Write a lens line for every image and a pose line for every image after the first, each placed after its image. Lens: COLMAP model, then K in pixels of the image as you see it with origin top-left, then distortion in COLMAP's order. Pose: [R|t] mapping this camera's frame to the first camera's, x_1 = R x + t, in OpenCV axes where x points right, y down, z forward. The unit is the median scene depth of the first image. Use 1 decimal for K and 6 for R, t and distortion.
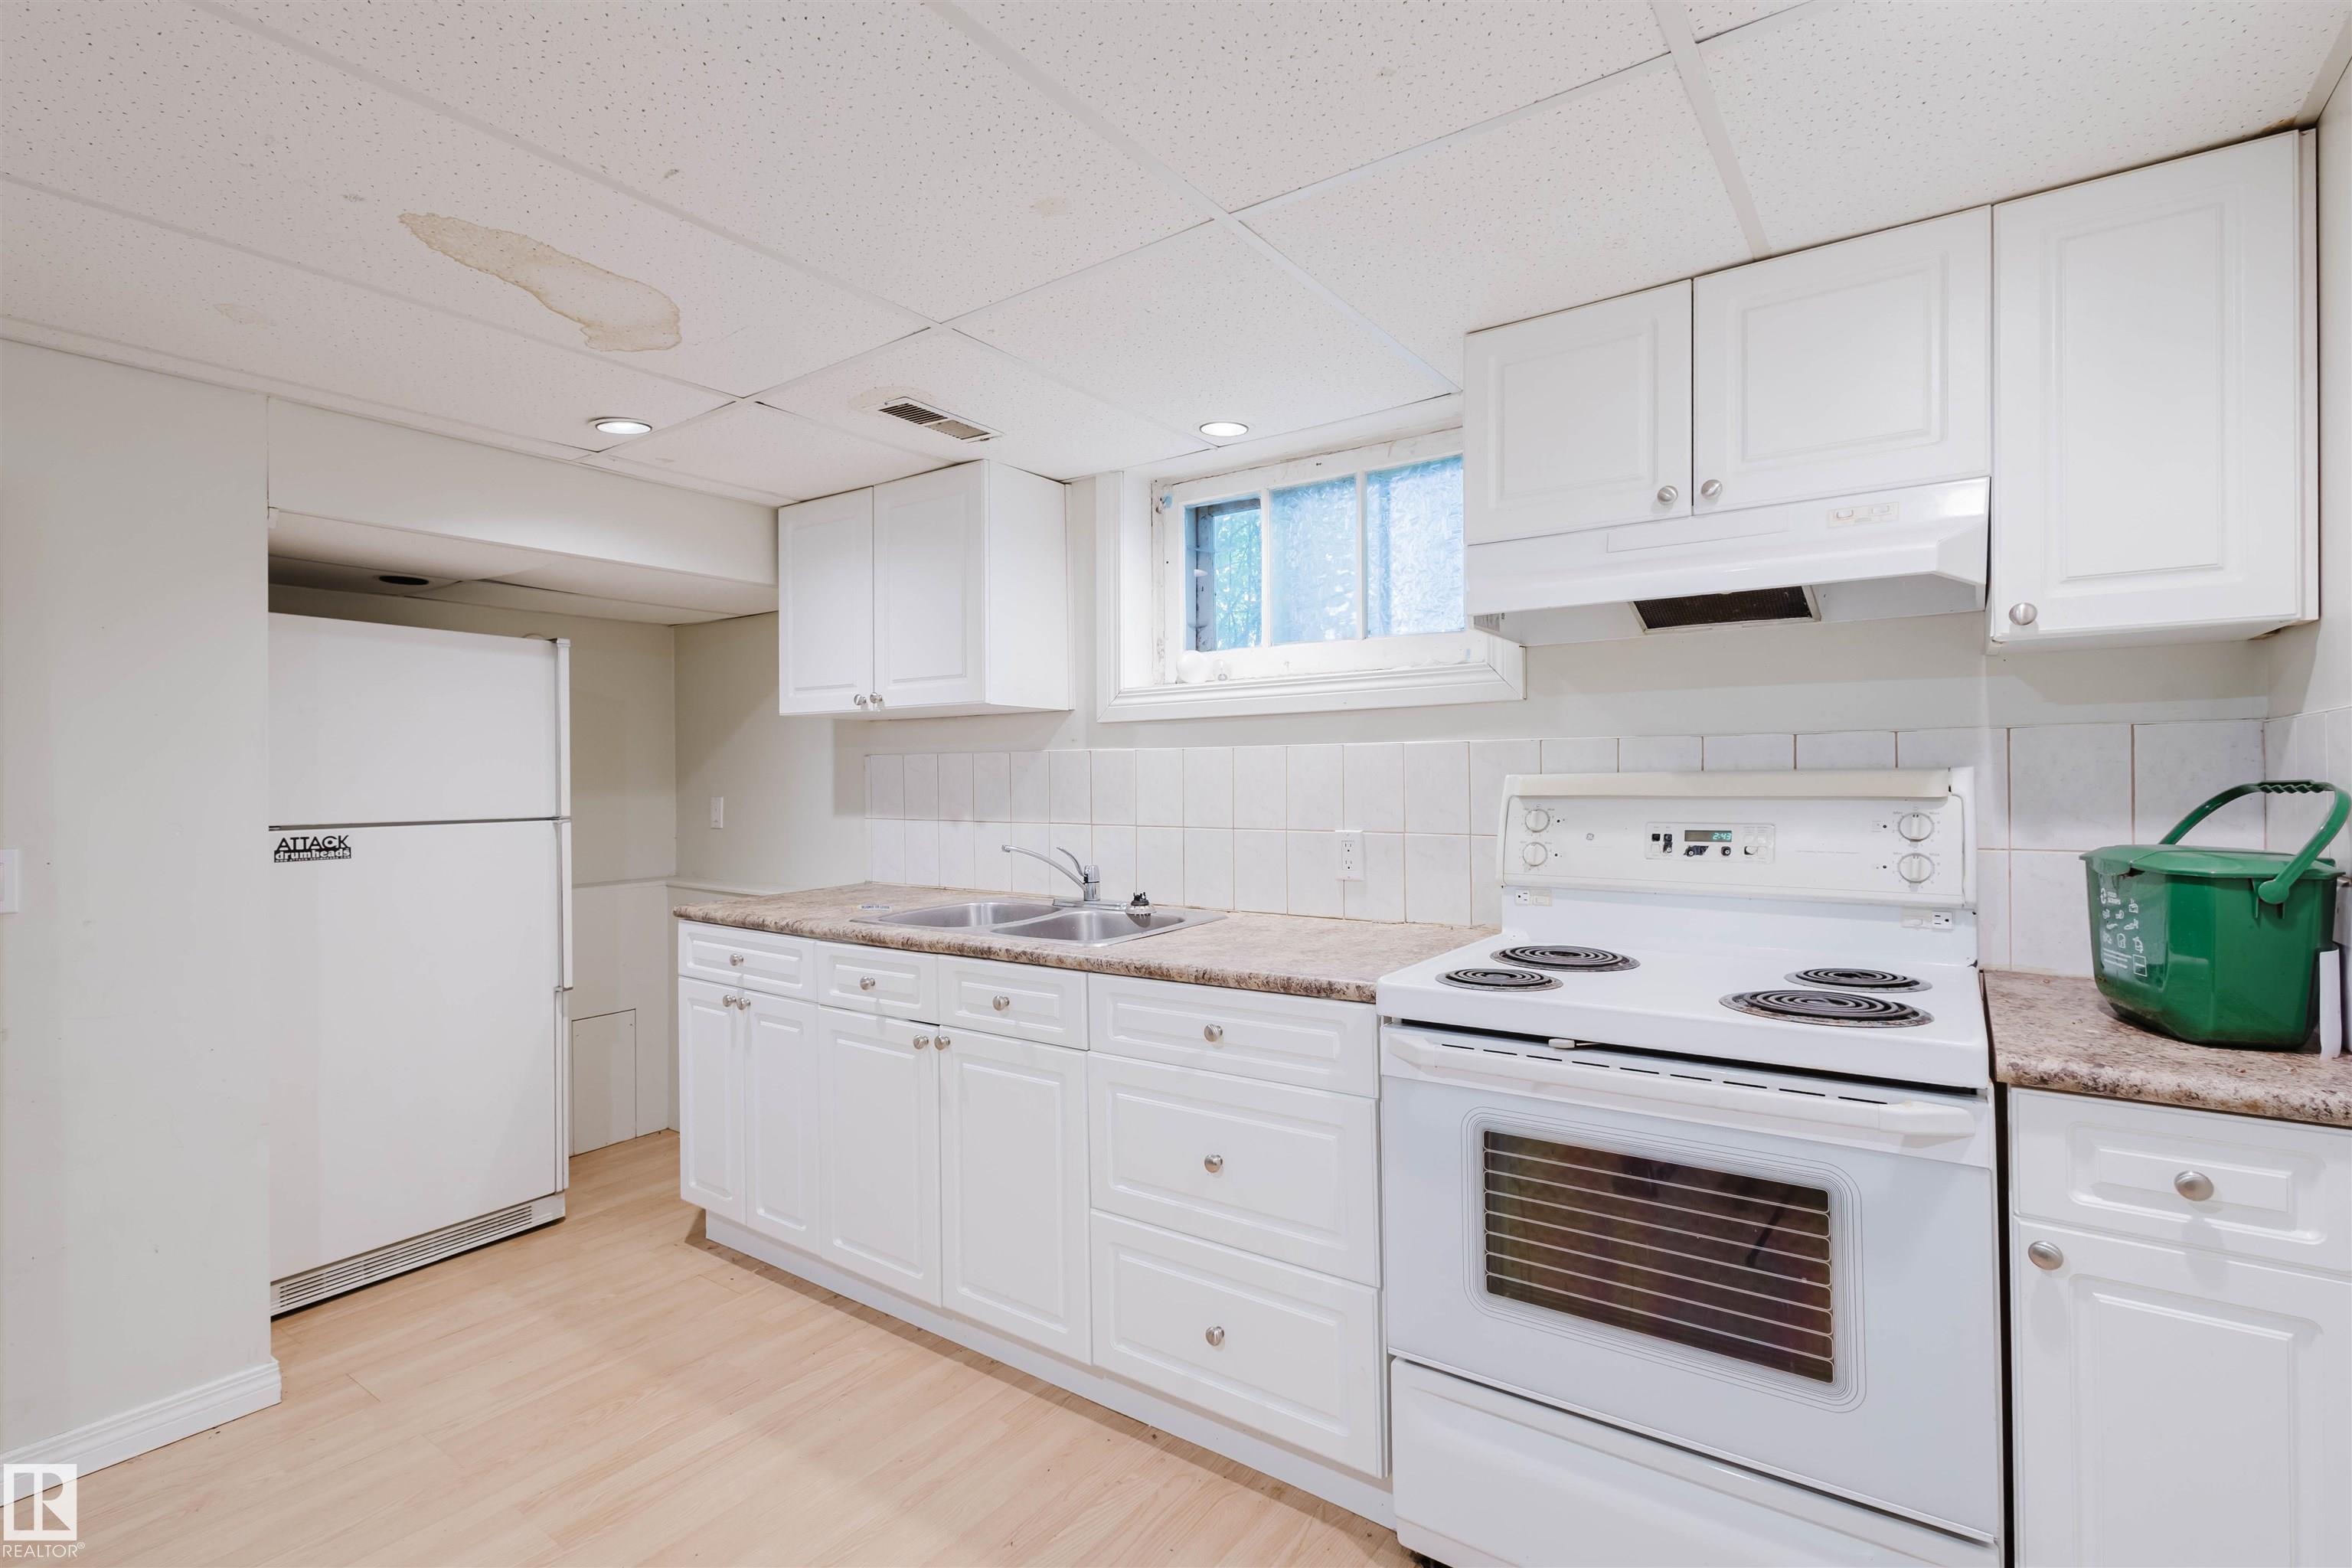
lens RADIAL K [[1076.9, 0, 1179.8], [0, 1076.9, 779.0], [0, 0, 1]] dist [0.005074, -0.000991]
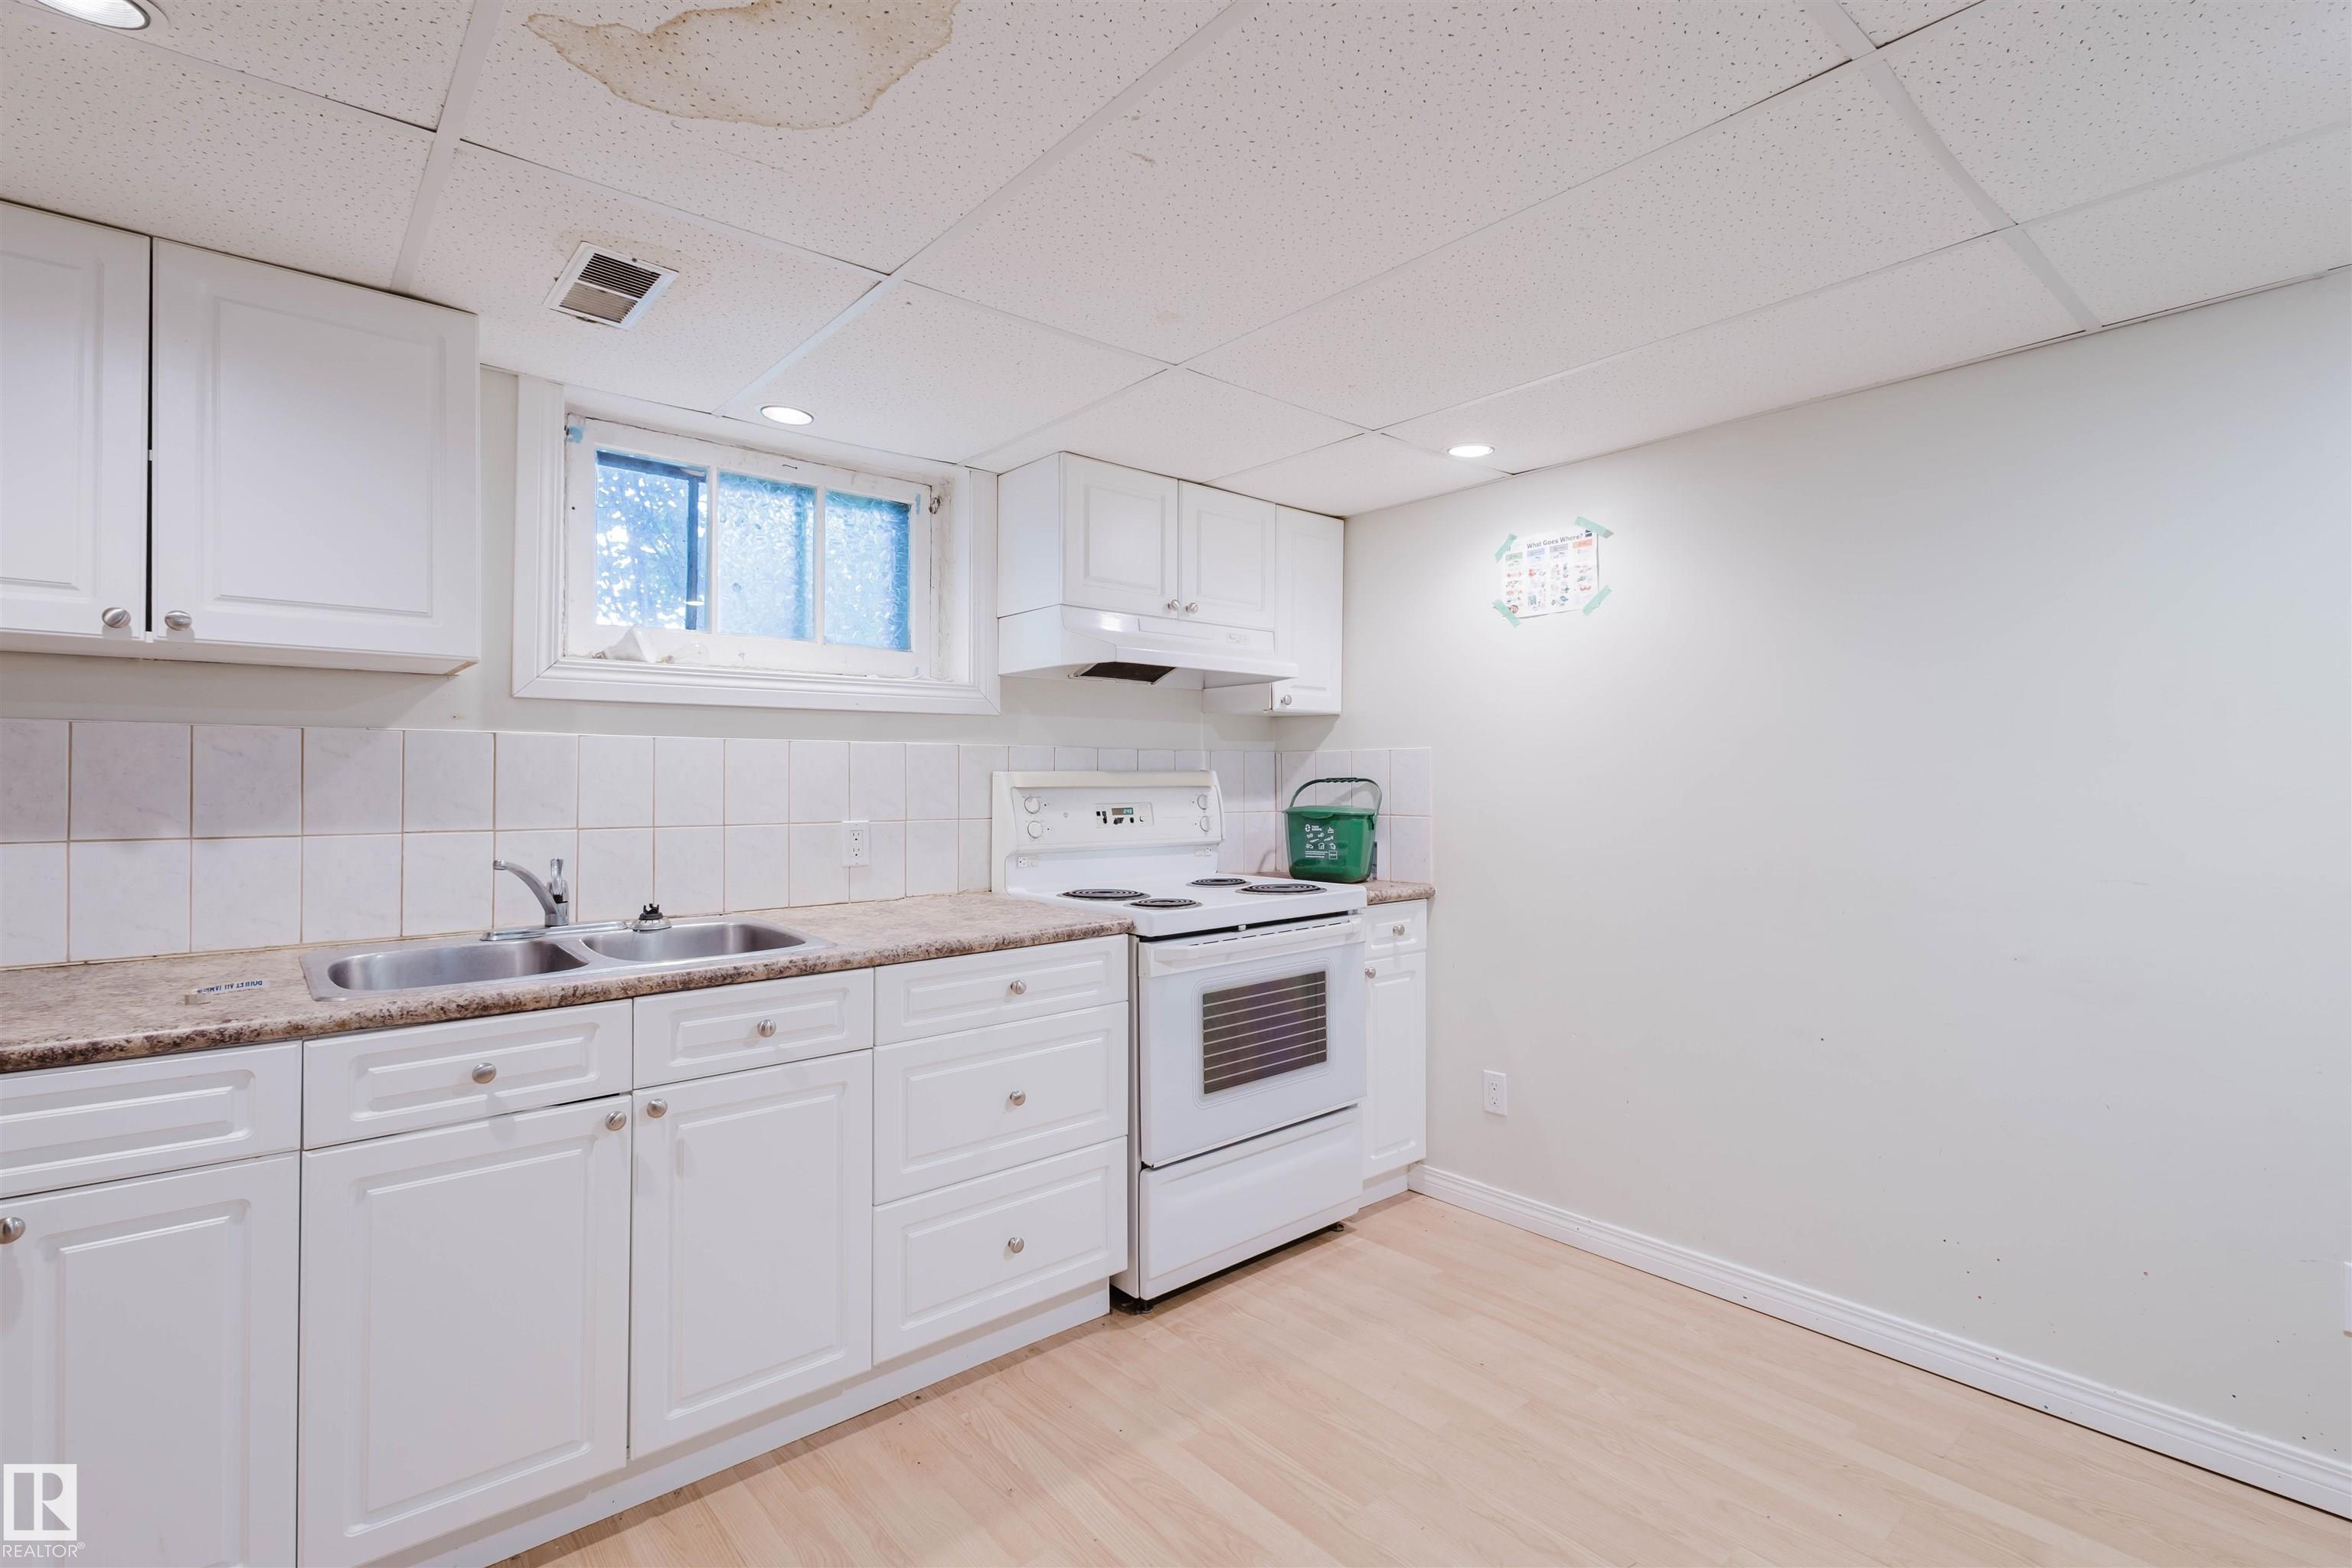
lens RADIAL K [[1076.9, 0, 1175.8], [0, 1076.9, 778.6], [0, 0, 1]] dist [0.005074, -0.000991]
pose [[0.242467, 0.006986, 0.970134, -1.034161], [-0.002267, 0.999975, -0.006634, 0.014228], [-0.970157, -0.000591, 0.242477, 0.527260]]
